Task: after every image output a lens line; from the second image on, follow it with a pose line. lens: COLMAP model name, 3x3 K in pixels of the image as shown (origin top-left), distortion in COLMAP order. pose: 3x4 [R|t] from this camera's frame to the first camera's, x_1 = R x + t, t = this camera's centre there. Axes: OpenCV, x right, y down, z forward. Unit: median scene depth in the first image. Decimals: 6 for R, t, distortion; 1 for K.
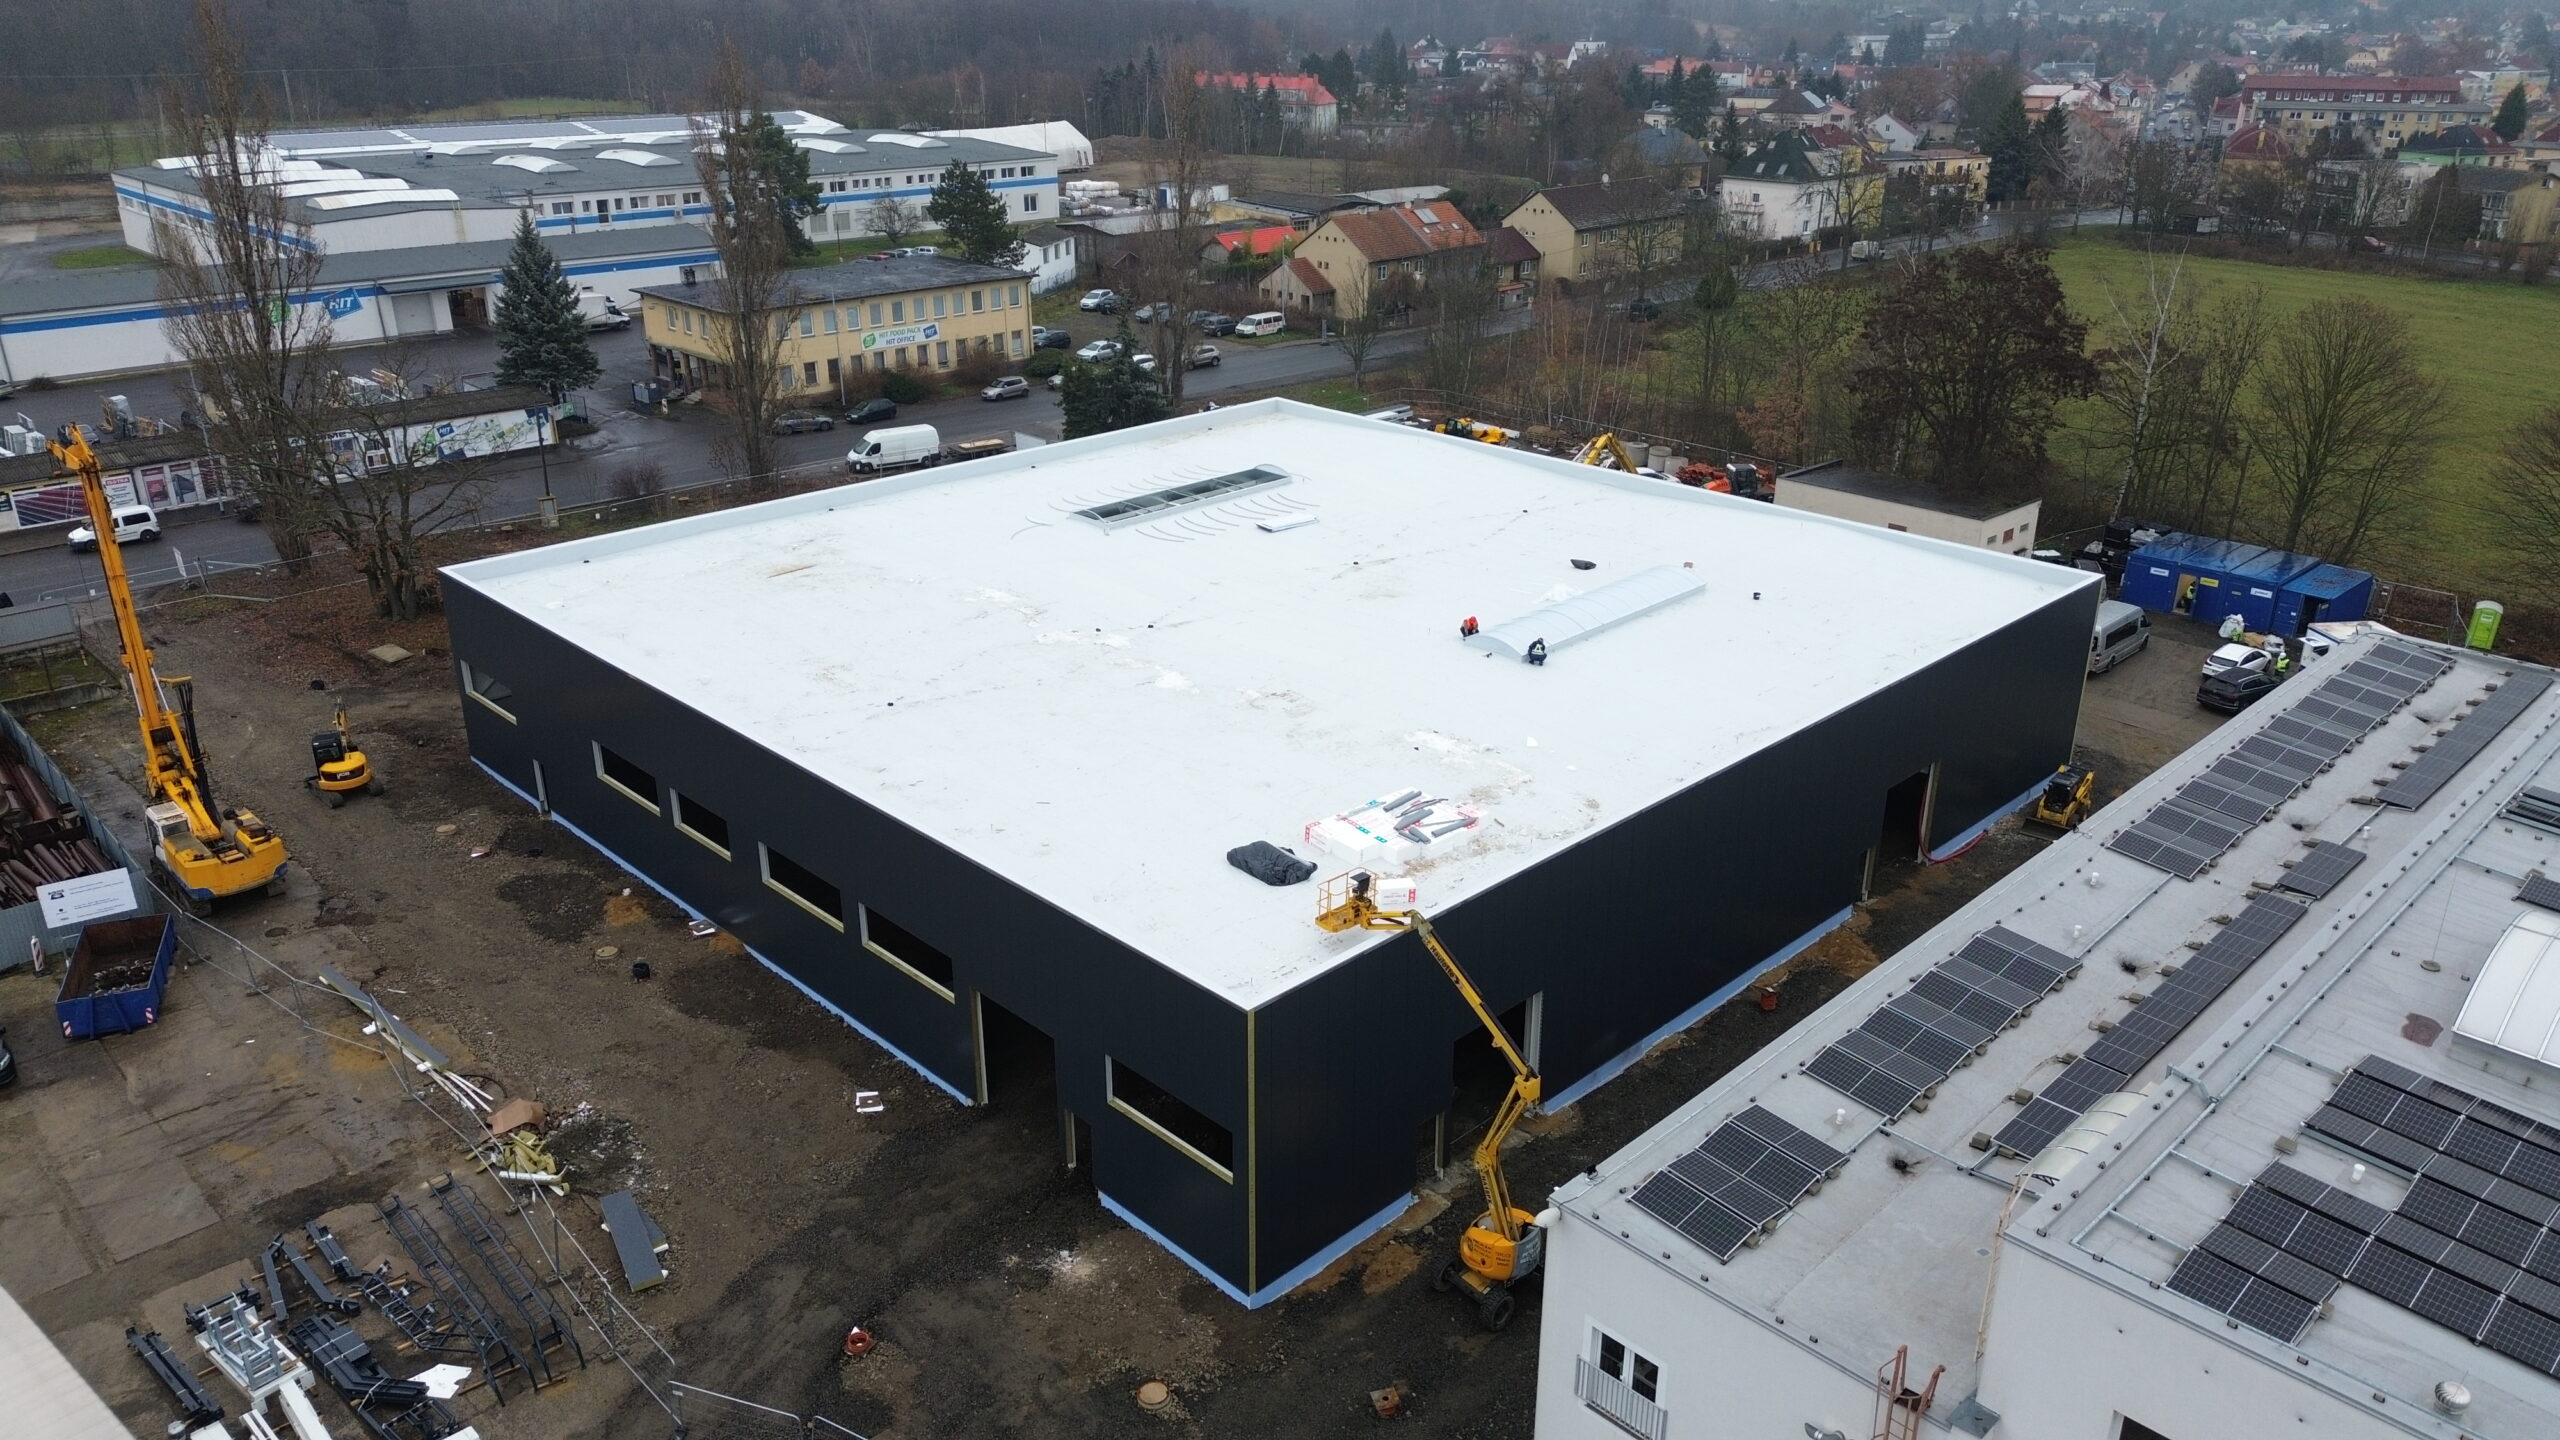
lens RADIAL K [[1769.4, 0, 1279.1], [0, 1769.4, 771.7], [0, 0, 1]] dist [0.029270, -0.001745]
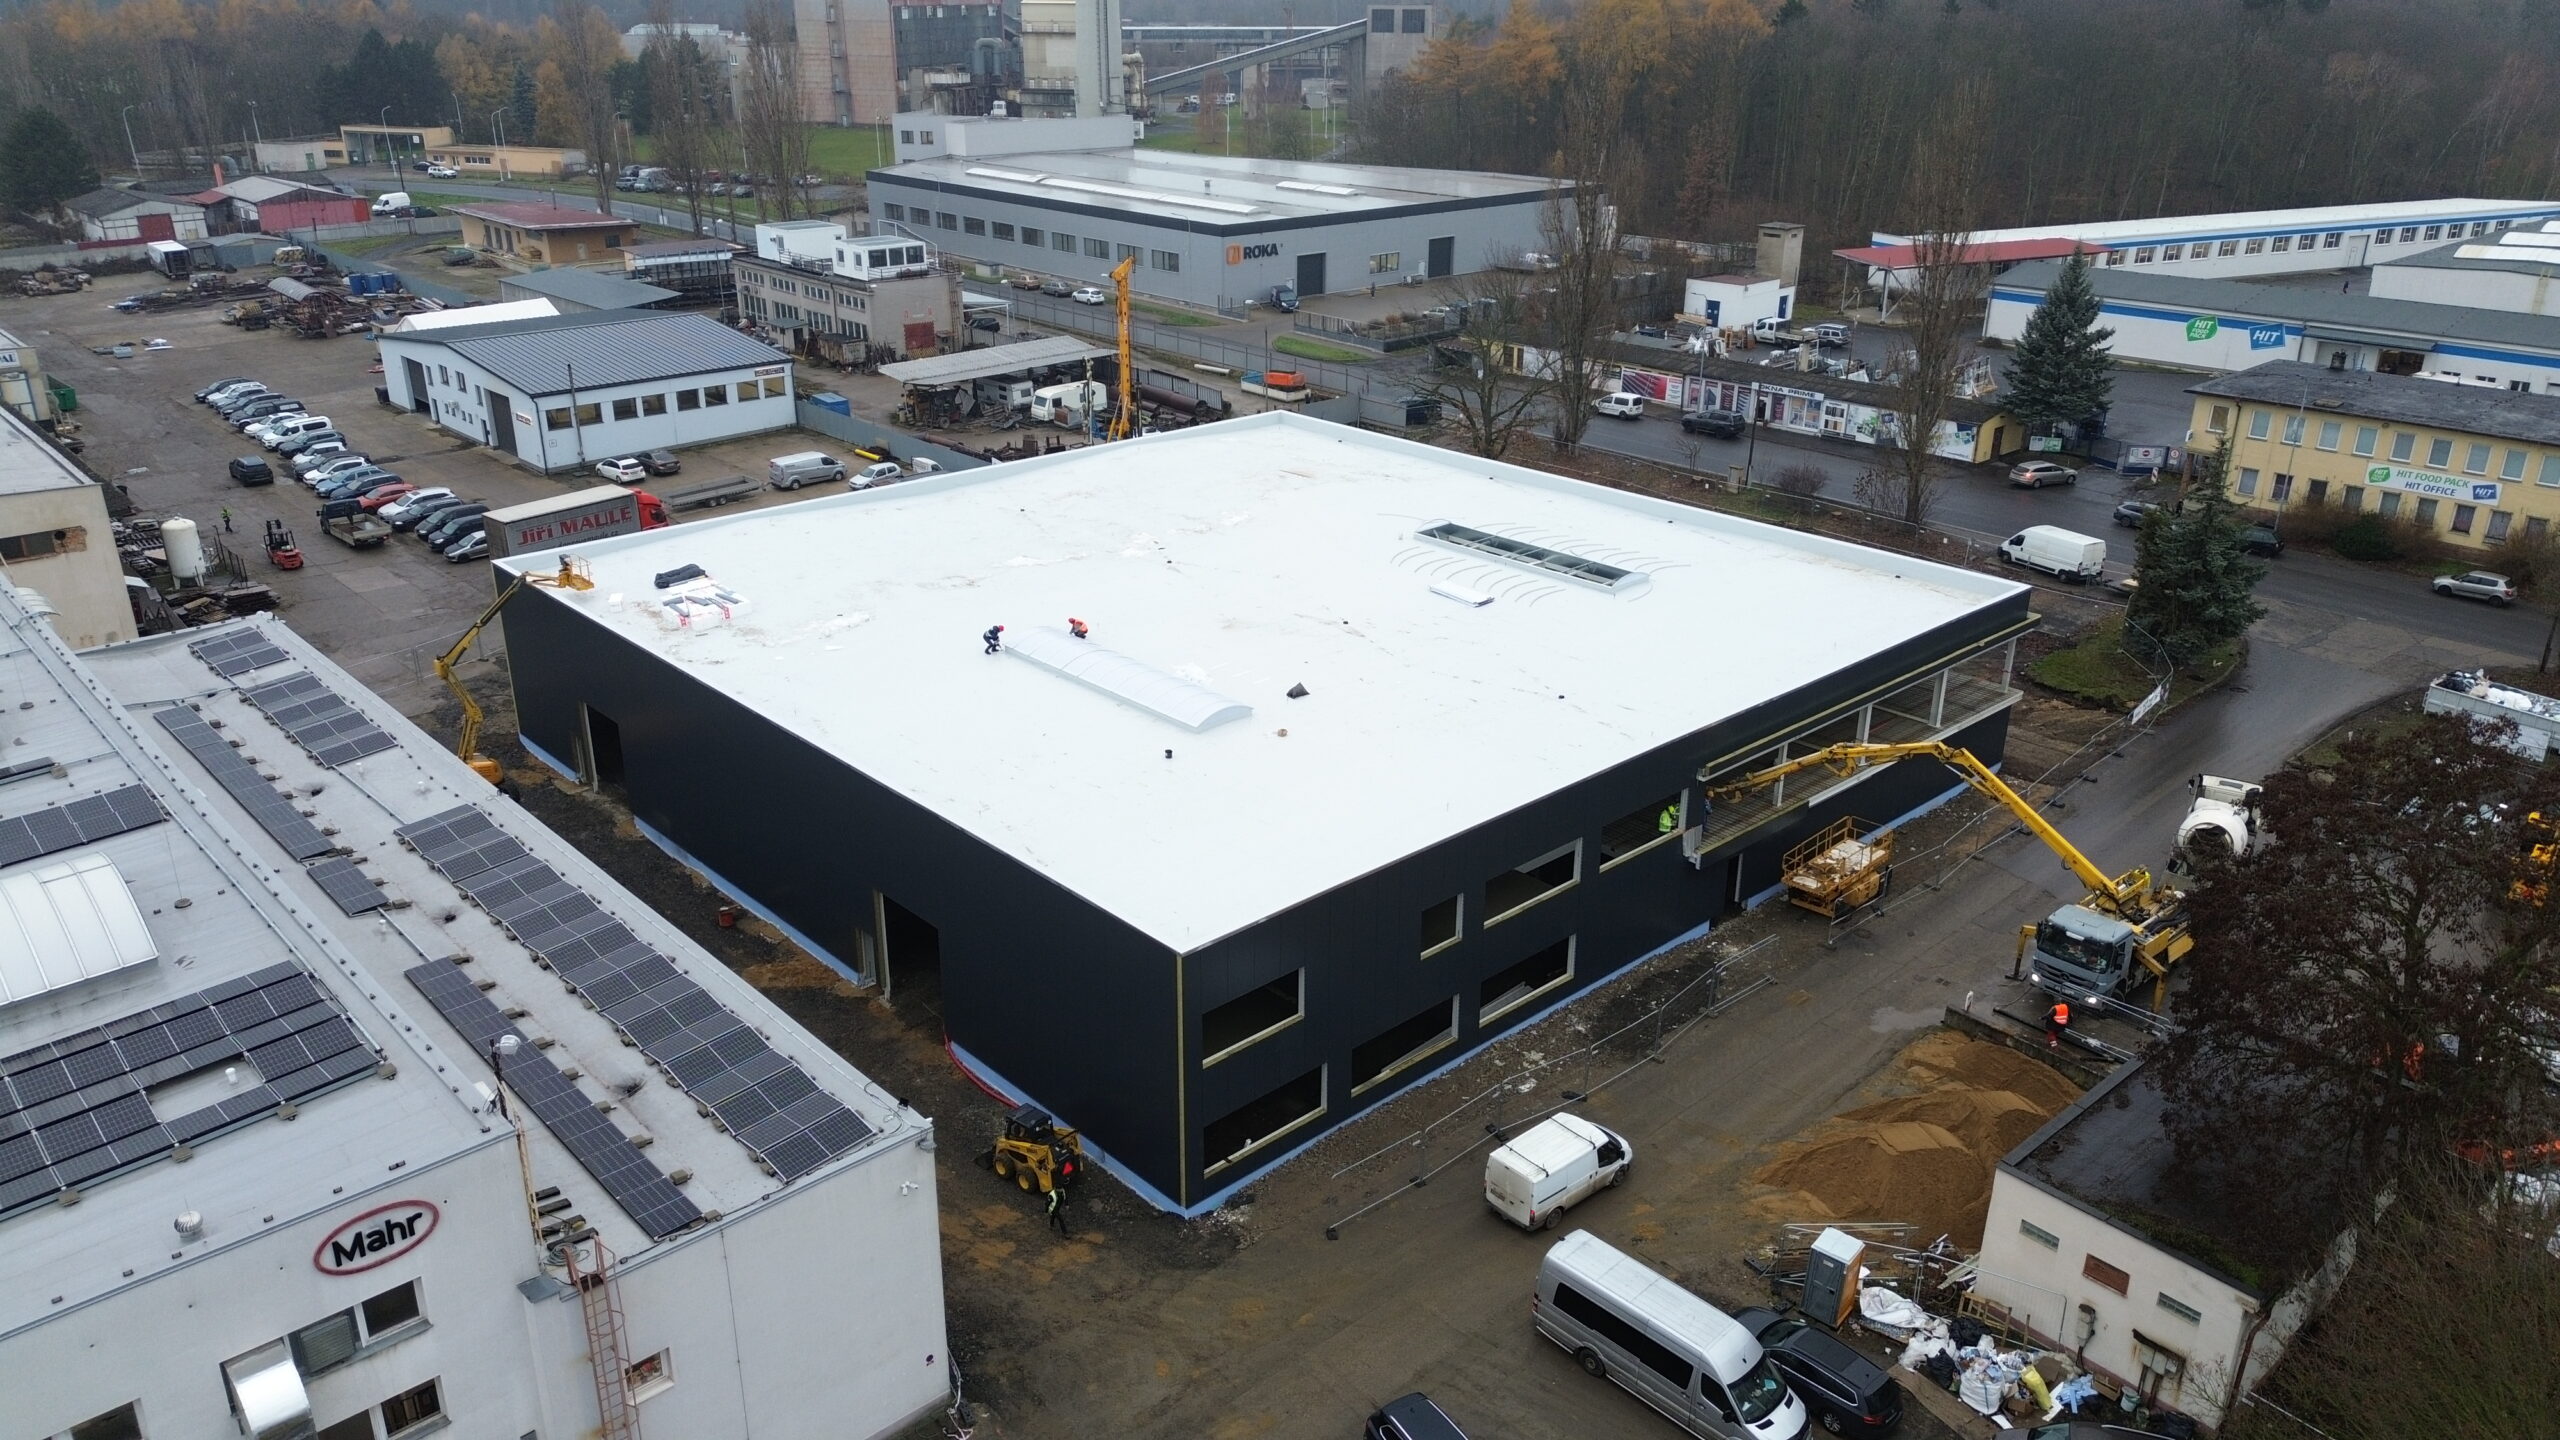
lens RADIAL K [[1823.9, 0, 1280.0], [0, 1823.9, 720.0], [0, 0, 1]] dist [0.029854, 0.000142]
pose [[-0.027642, 0.371438, -0.928046, 1.079663], [-0.411935, 0.841673, 0.349138, -0.442393], [0.910794, 0.391945, 0.129743, 0.930255]]
